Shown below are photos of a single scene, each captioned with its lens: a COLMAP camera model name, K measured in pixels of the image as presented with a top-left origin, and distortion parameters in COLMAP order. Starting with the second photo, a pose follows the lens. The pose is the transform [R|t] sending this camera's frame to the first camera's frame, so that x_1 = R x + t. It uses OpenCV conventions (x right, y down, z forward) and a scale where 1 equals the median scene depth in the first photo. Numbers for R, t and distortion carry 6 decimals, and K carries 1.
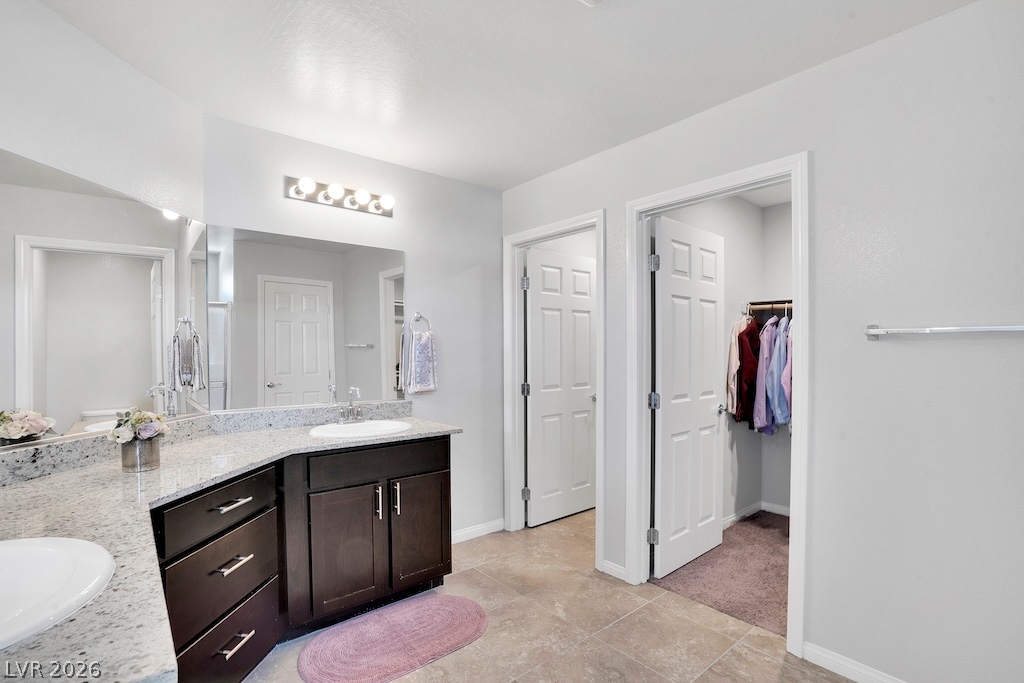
lens RADIAL K [[473.1, 0, 506.4], [0, 473.1, 341.8], [0, 0, 1]] dist [-0.062877, 0.022568]
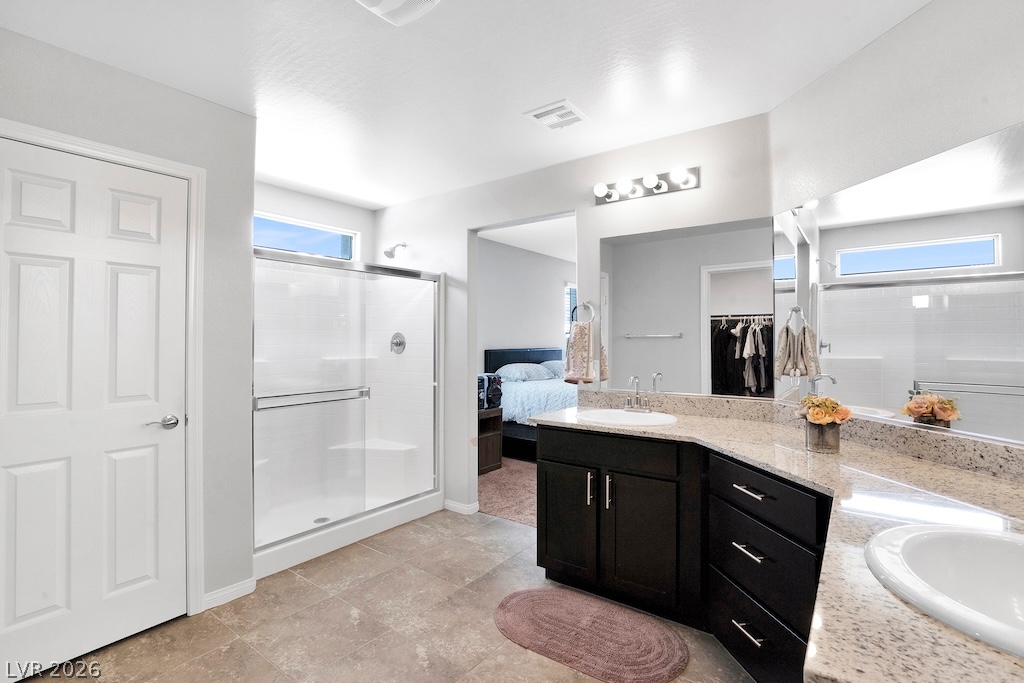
lens RADIAL K [[473.1, 0, 506.4], [0, 473.1, 341.8], [0, 0, 1]] dist [-0.062877, 0.022568]
pose [[0.235813, 0.004235, -0.971789, 0.590878], [0.022417, 0.999701, 0.009797, 0.006830], [0.971540, -0.024094, 0.235647, 0.498136]]
